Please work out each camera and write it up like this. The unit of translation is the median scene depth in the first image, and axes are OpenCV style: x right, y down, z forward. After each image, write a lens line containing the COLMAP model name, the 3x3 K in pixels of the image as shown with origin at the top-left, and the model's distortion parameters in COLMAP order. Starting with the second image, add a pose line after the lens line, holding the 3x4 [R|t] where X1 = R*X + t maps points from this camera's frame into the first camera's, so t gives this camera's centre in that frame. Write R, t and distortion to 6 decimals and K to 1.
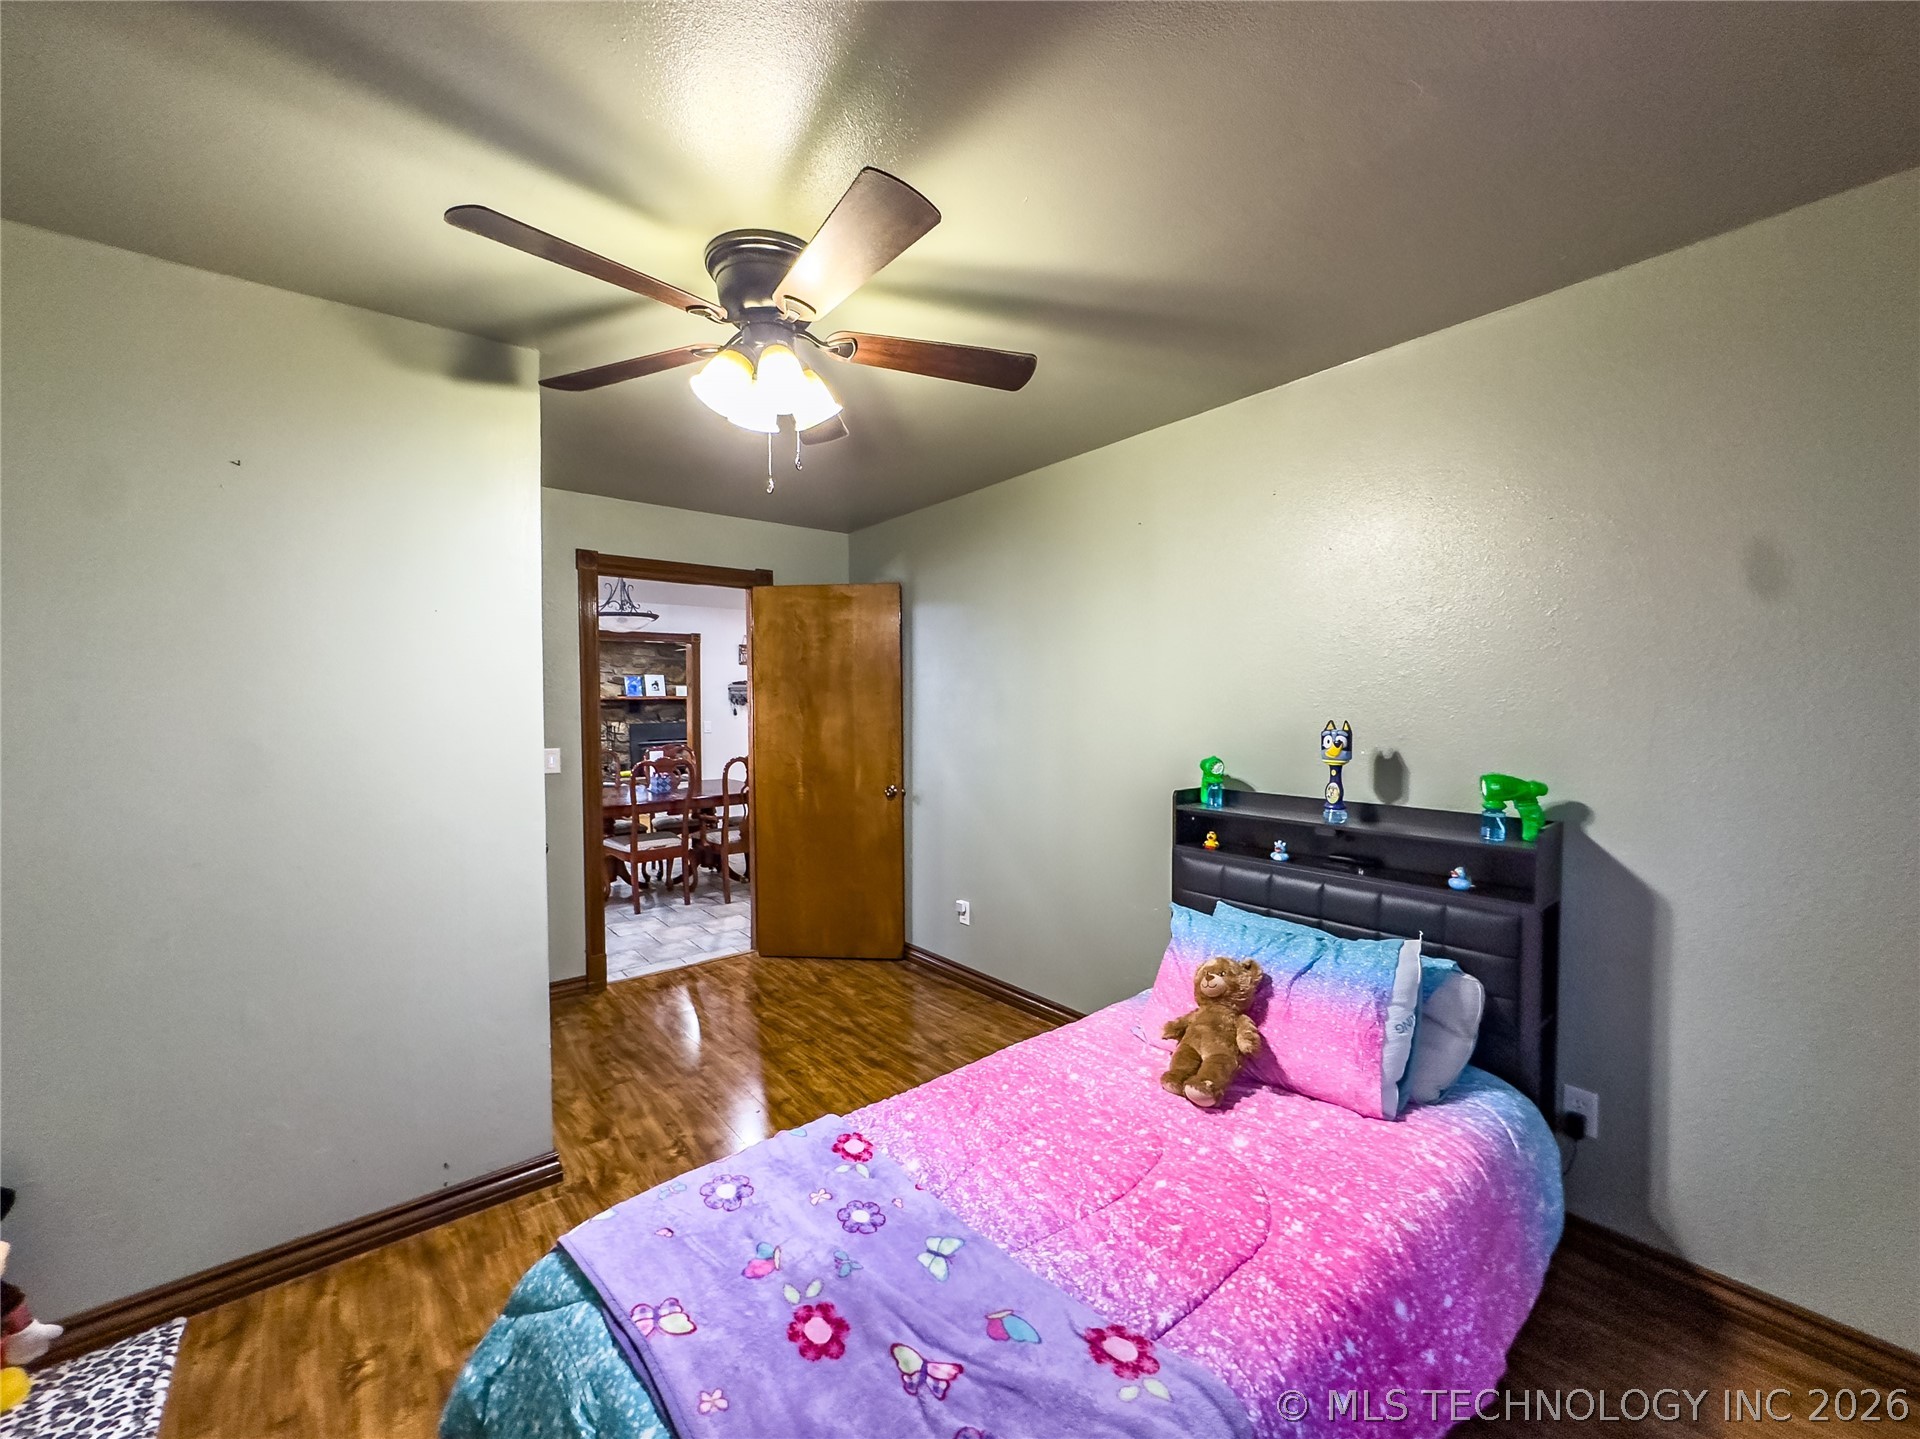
lens RADIAL K [[762.3, 0, 960.0], [0, 762.3, 719.5], [0, 0, 1]] dist [-0.000168, -0.000089]
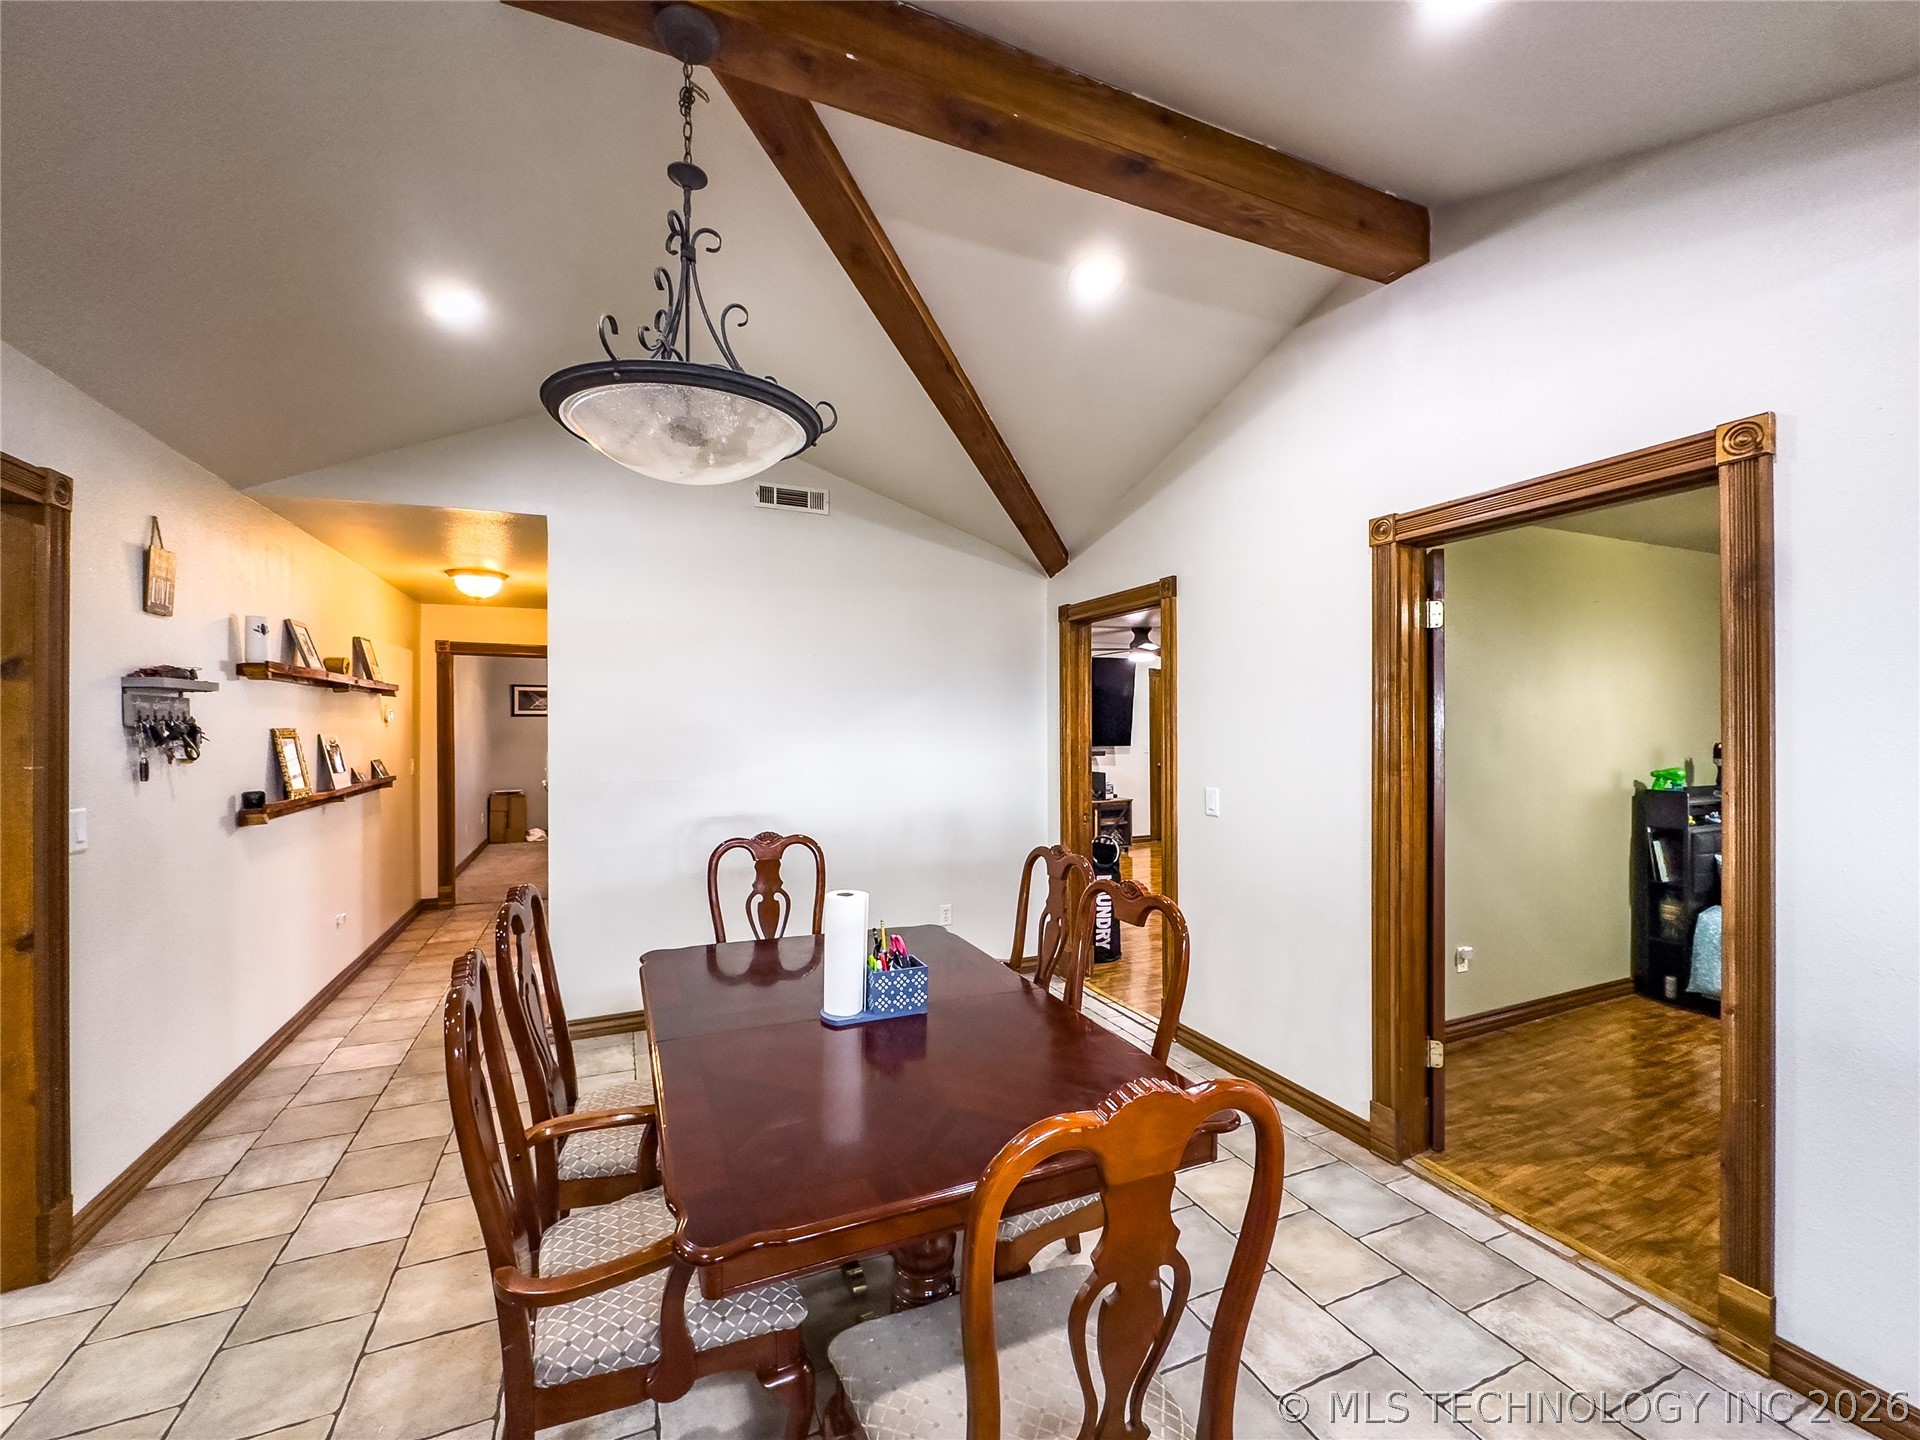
lens RADIAL K [[772.6, 0, 953.7], [0, 772.6, 745.7], [0, 0, 1]] dist [0.000091, -0.000043]
pose [[0.268957, -0.016788, 0.963006, -1.075676], [0.023883, 0.999657, 0.010757, -0.034691], [-0.962856, 0.020106, 0.269266, 1.351019]]
